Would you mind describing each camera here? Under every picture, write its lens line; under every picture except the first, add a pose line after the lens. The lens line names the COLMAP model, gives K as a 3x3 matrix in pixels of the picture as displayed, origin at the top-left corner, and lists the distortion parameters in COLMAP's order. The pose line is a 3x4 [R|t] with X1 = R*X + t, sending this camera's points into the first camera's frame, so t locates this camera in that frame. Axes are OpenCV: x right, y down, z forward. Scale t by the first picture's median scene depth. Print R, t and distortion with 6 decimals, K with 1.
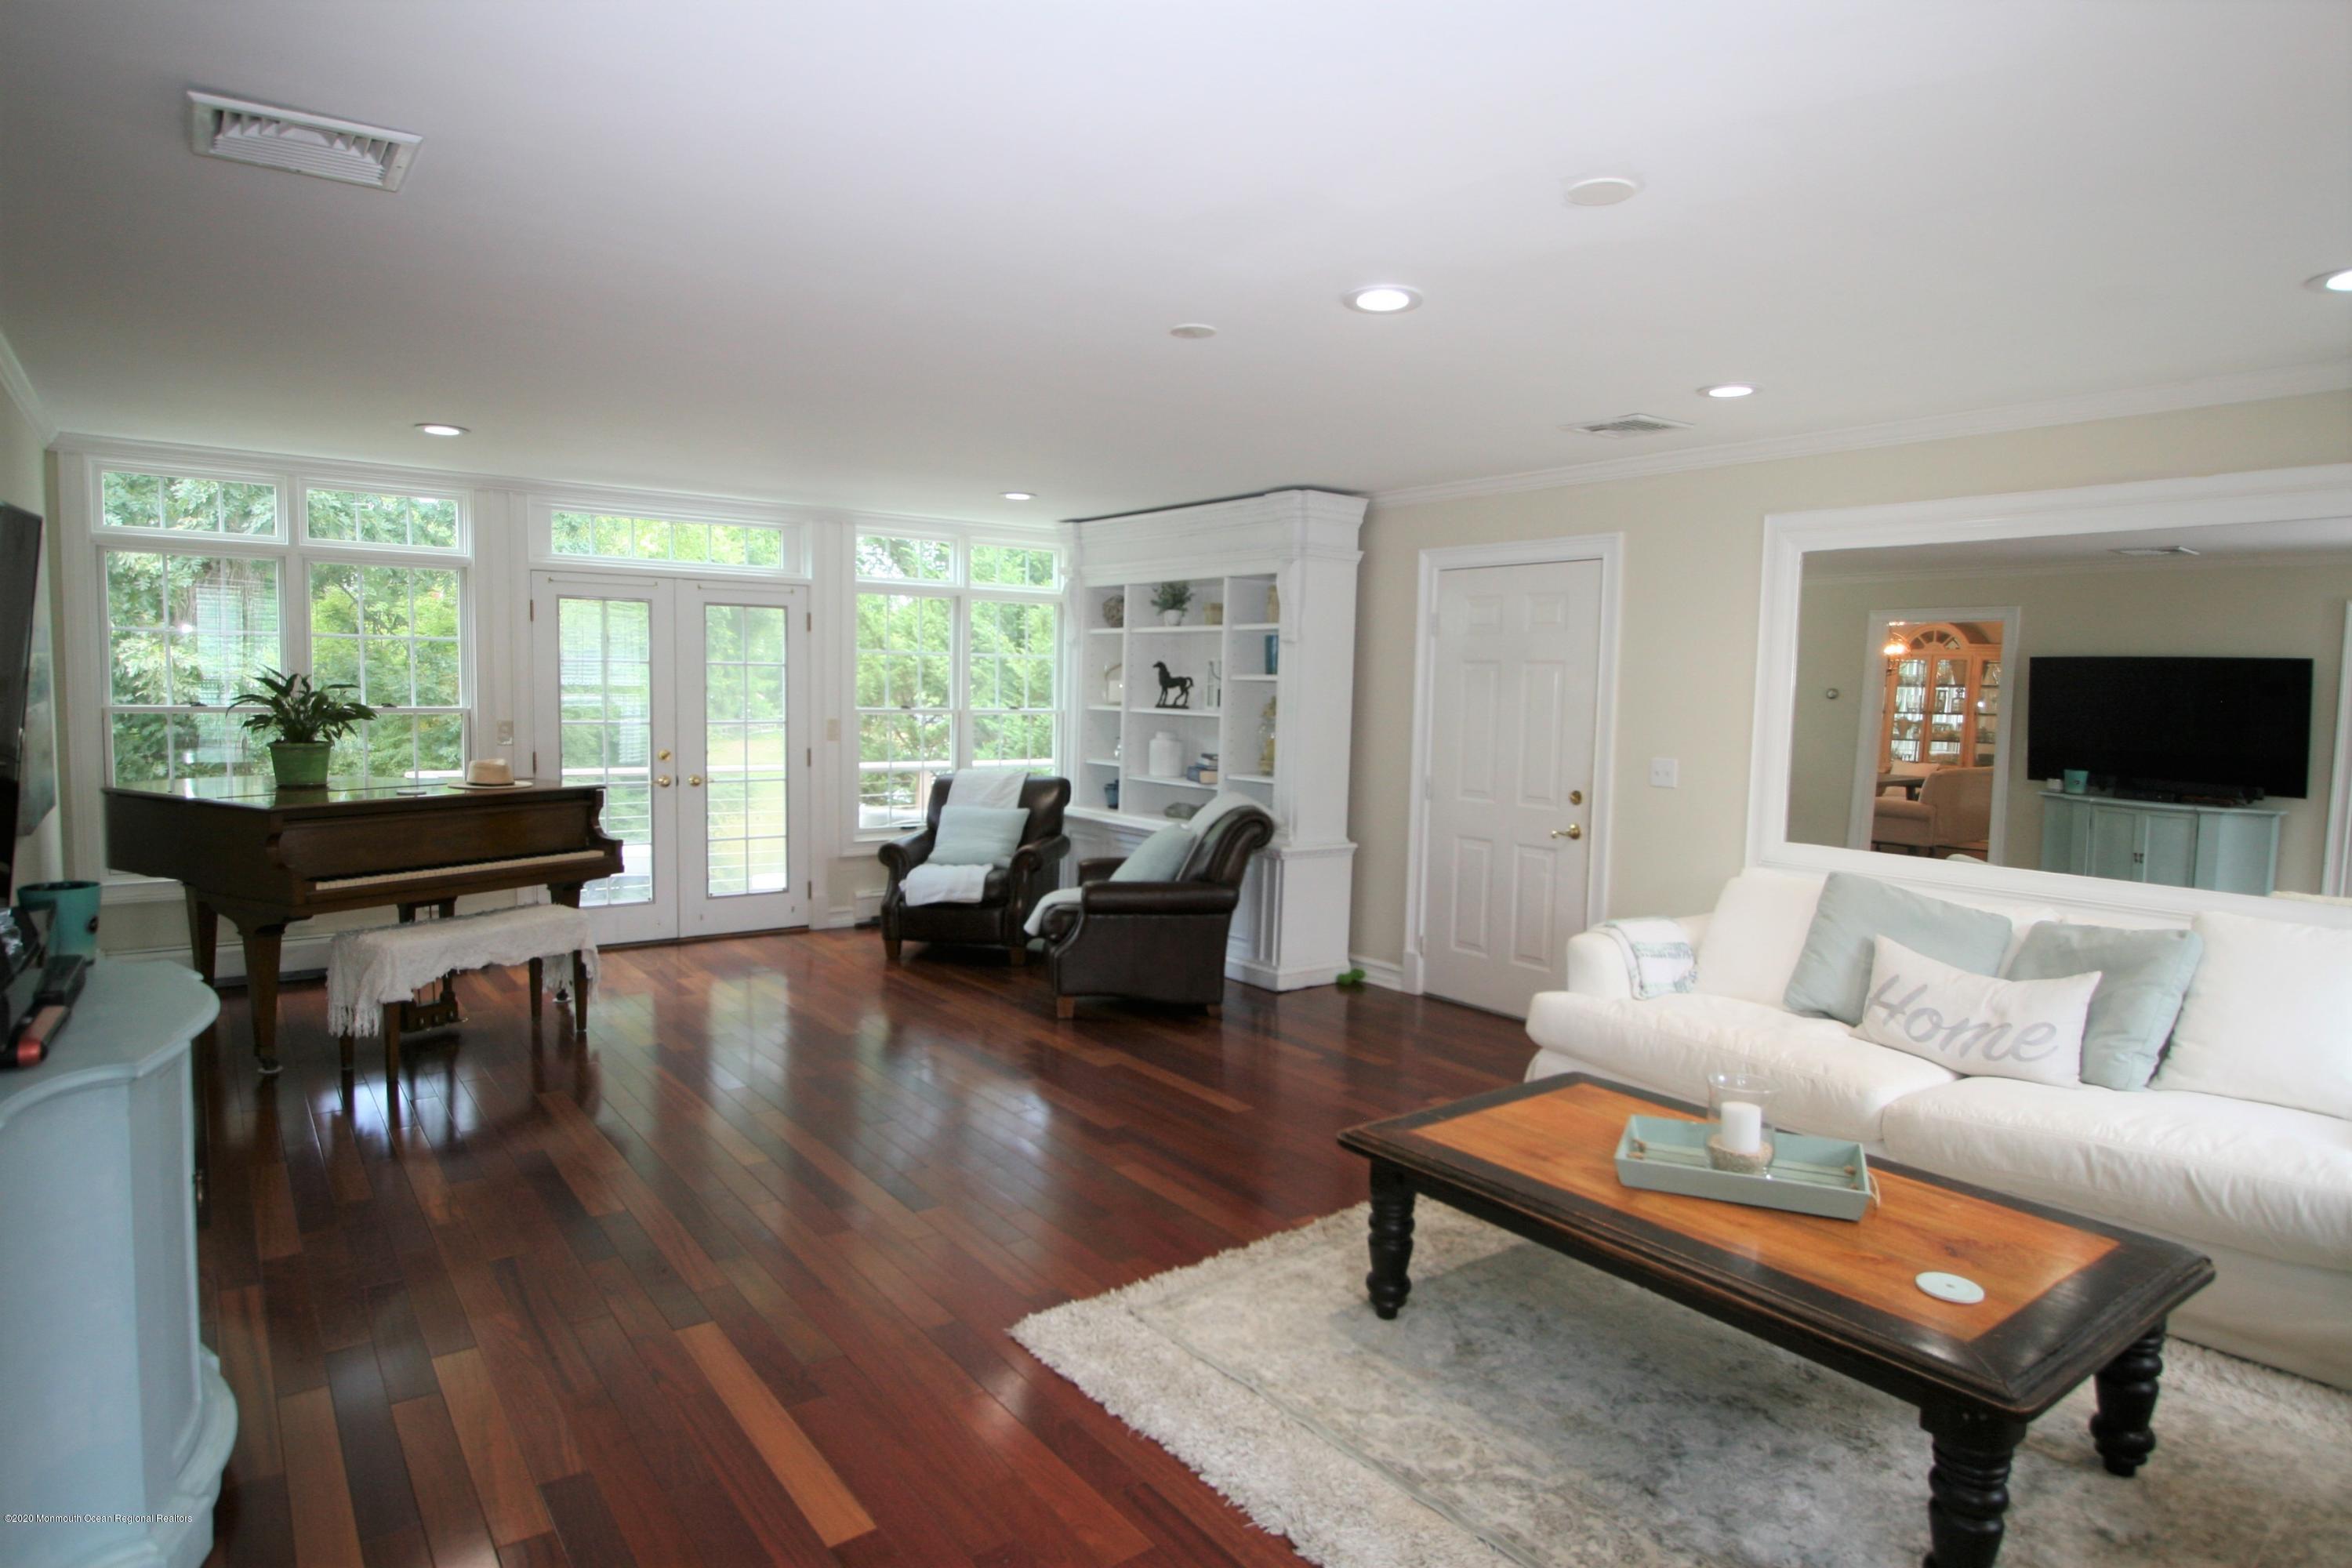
lens RADIAL K [[1330.6, 0, 1181.6], [0, 1330.6, 781.8], [0, 0, 1]] dist [-0.007822, 0.001607]
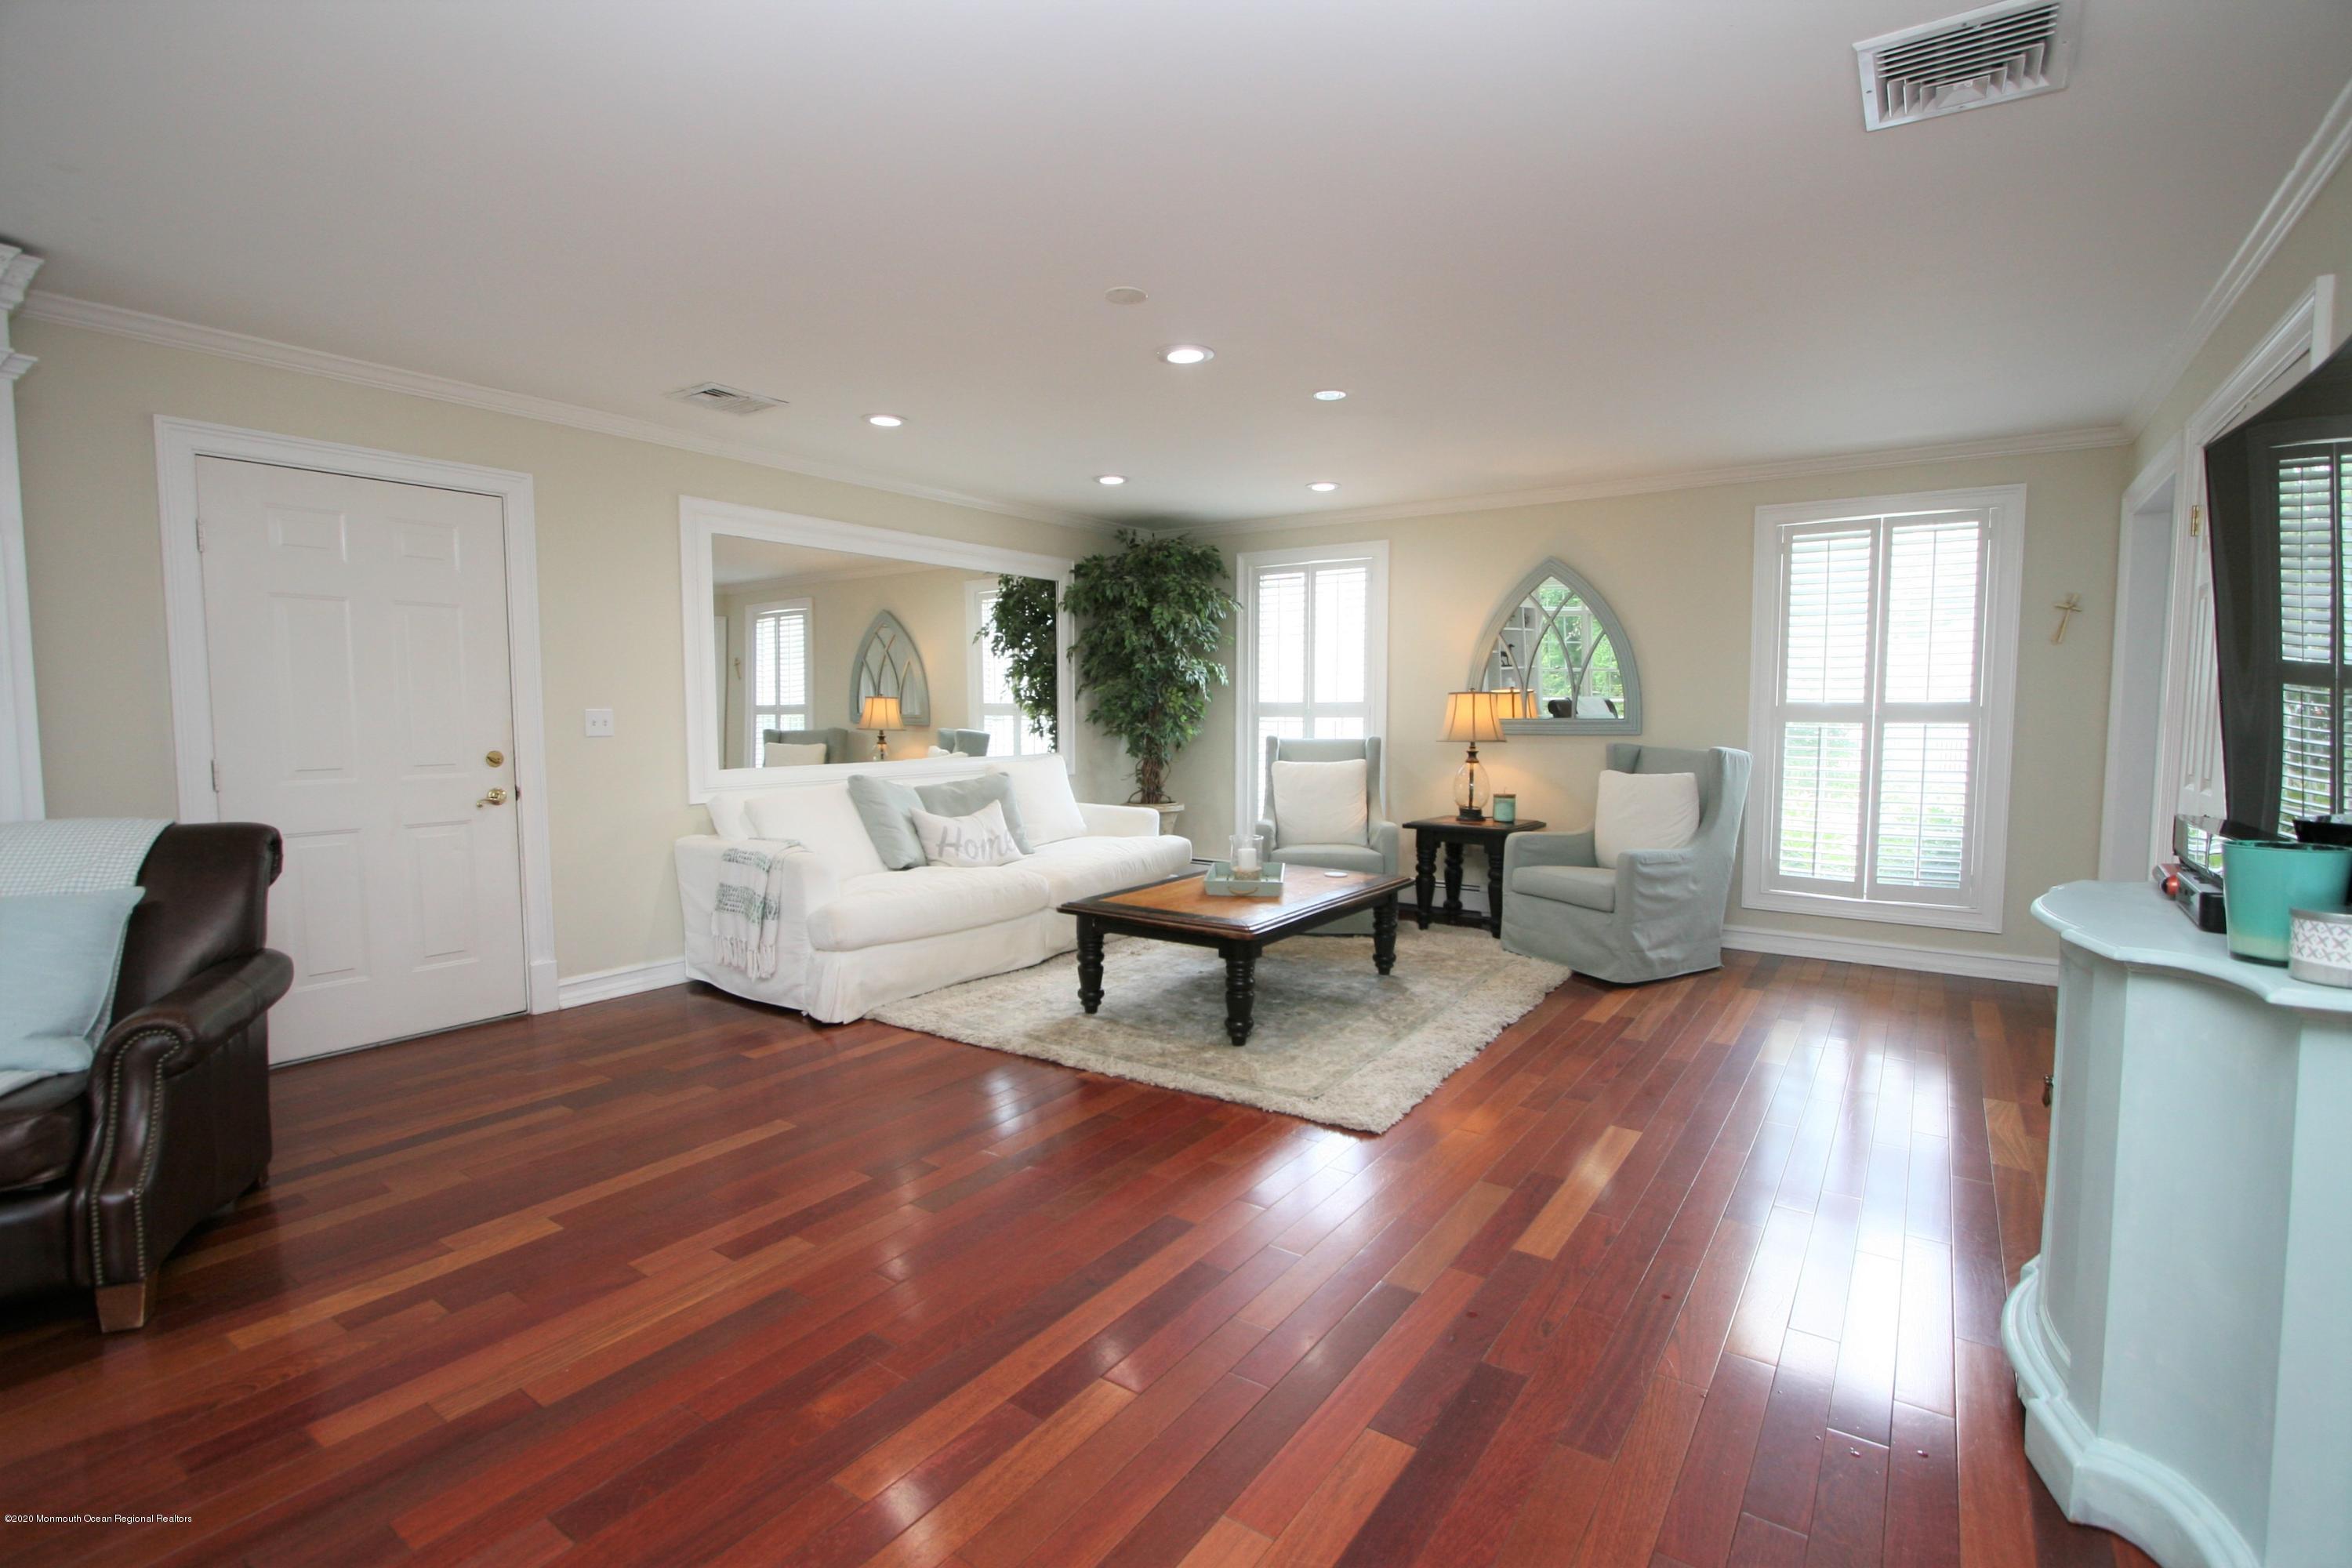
lens RADIAL K [[1082.6, 0, 1181.0], [0, 1082.6, 785.6], [0, 0, 1]] dist [-0.013599, 0.004313]
pose [[-0.311998, -0.089024, 0.945903, -0.568698], [0.065163, 0.991251, 0.114785, -0.024699], [-0.947846, 0.097451, -0.303467, 0.817983]]
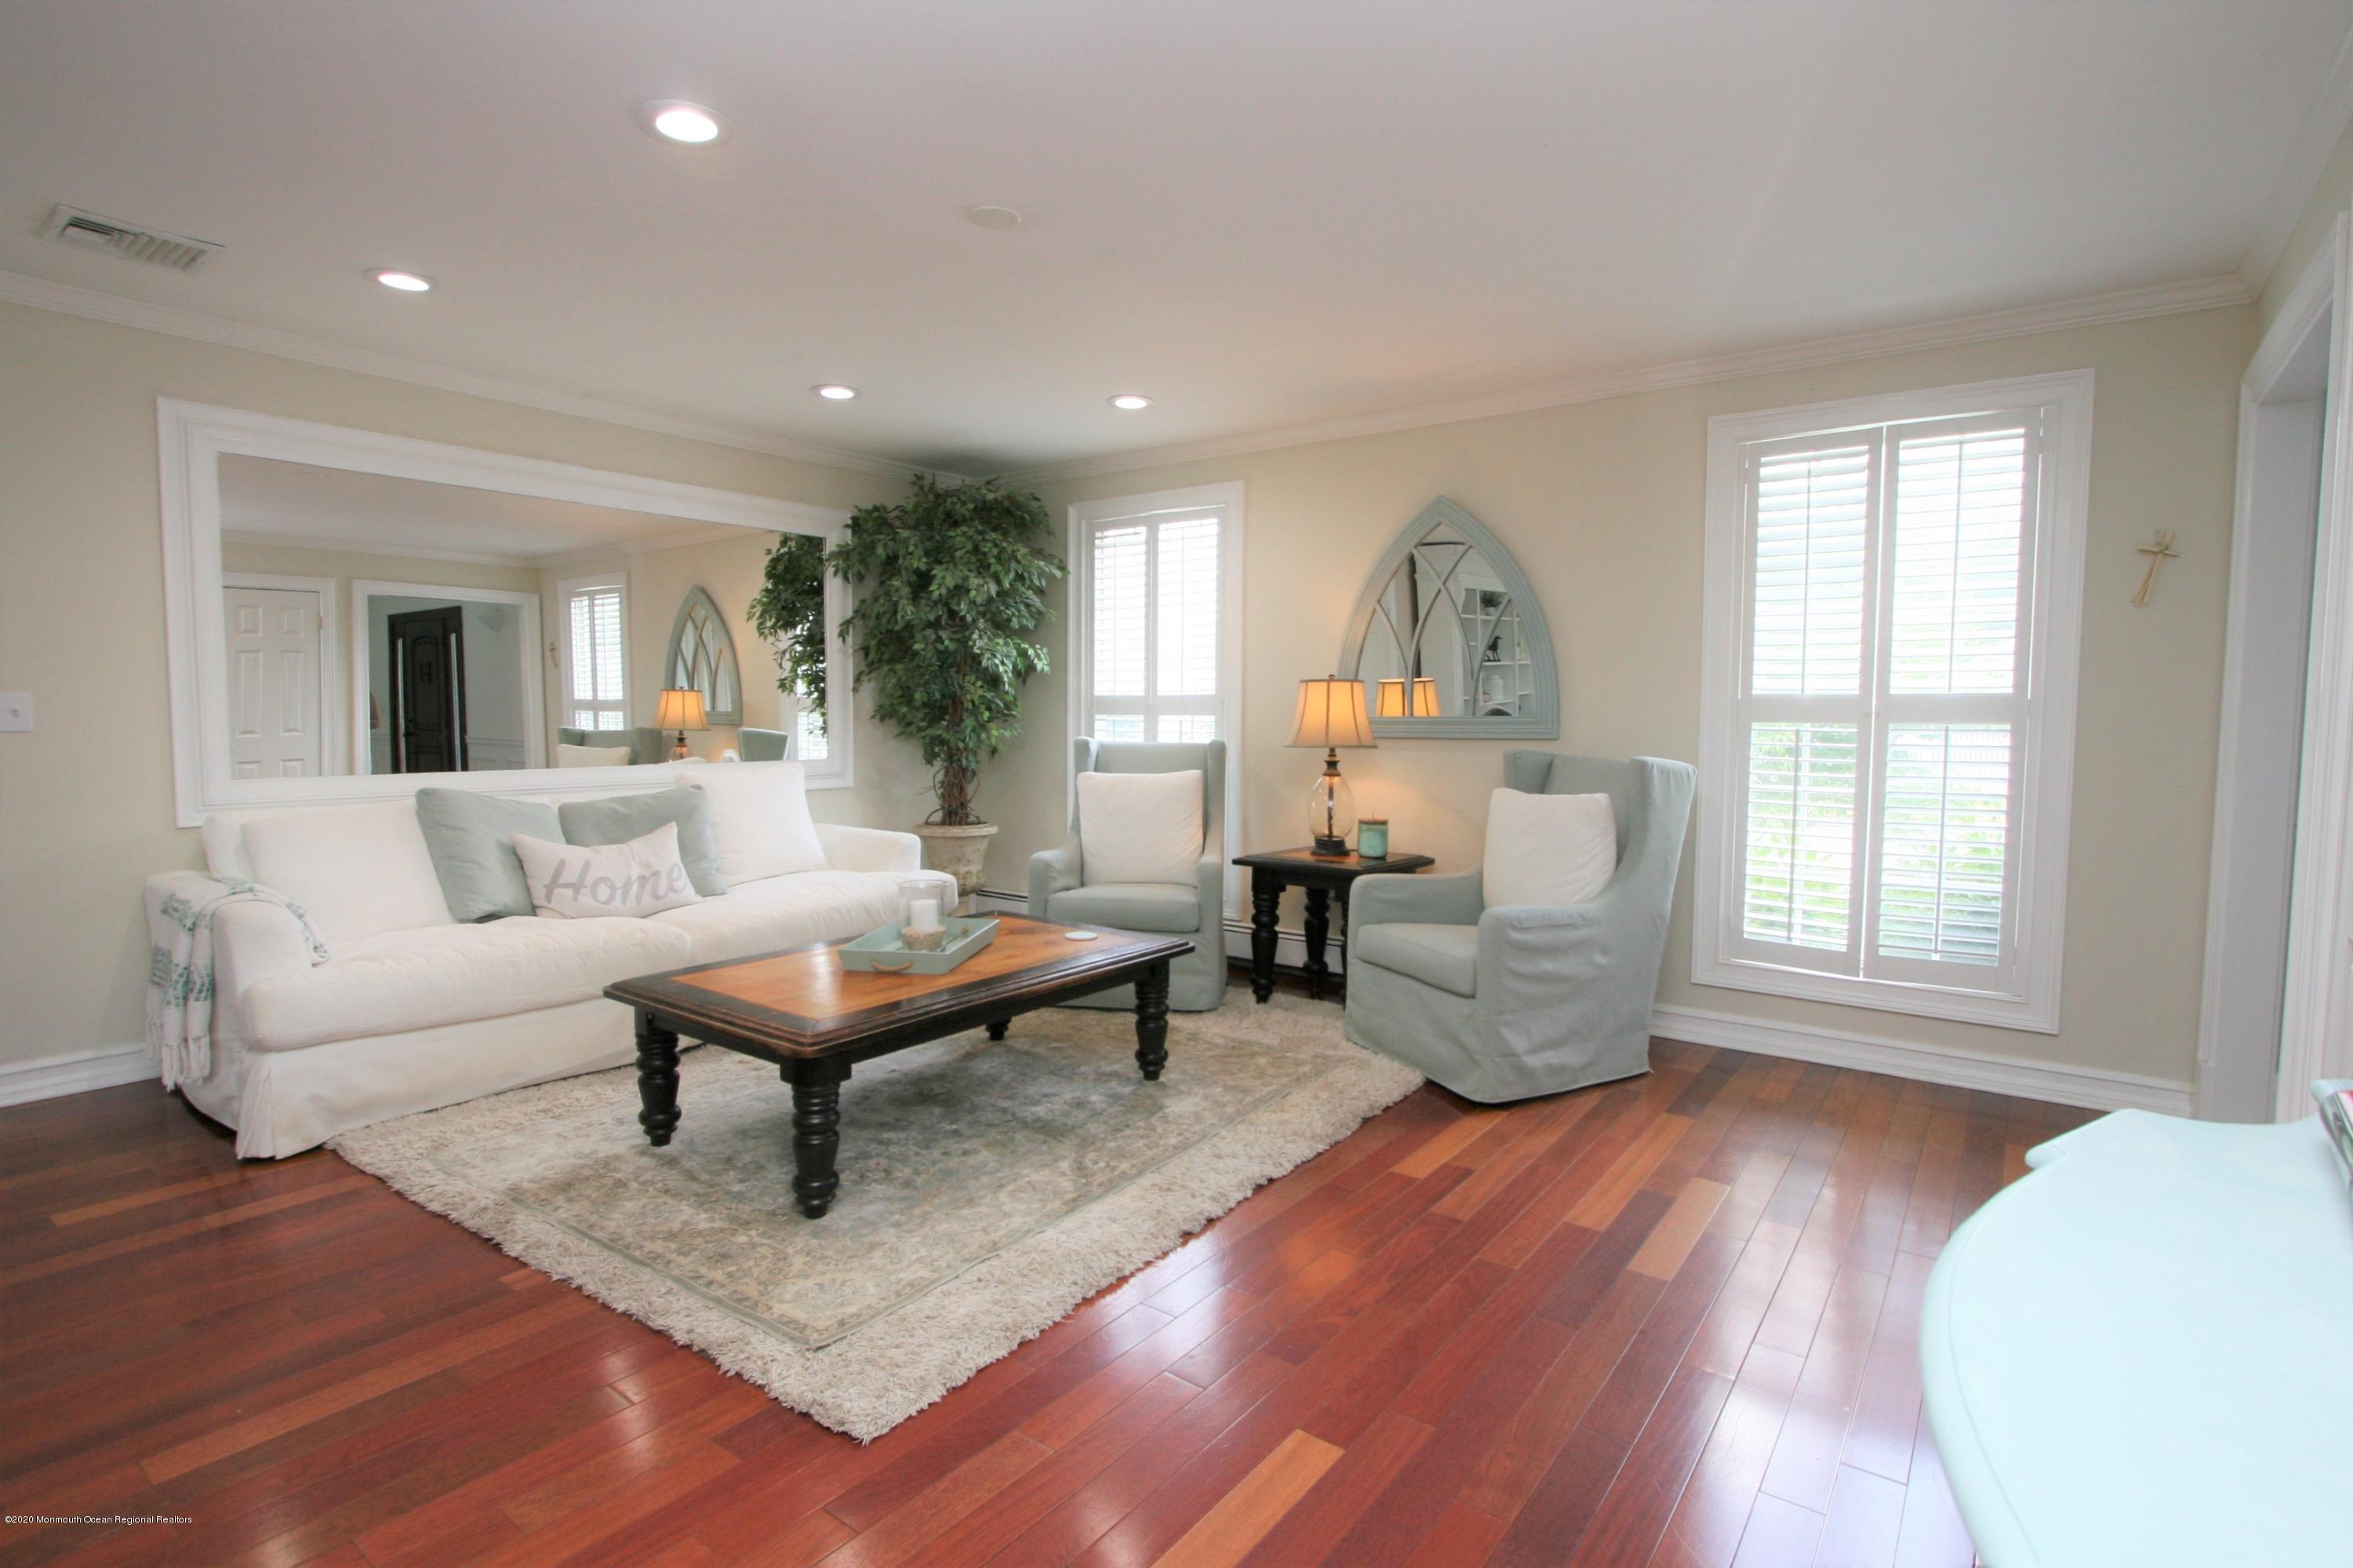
lens RADIAL K [[1147.9, 0, 1176.5], [0, 1147.9, 784.0], [0, 0, 1]] dist [-0.012157, 0.000218]
pose [[-0.277256, -0.082804, 0.957221, -0.409627], [0.061673, 0.992691, 0.103735, 0.007204], [-0.958815, 0.087796, -0.270123, 0.546553]]
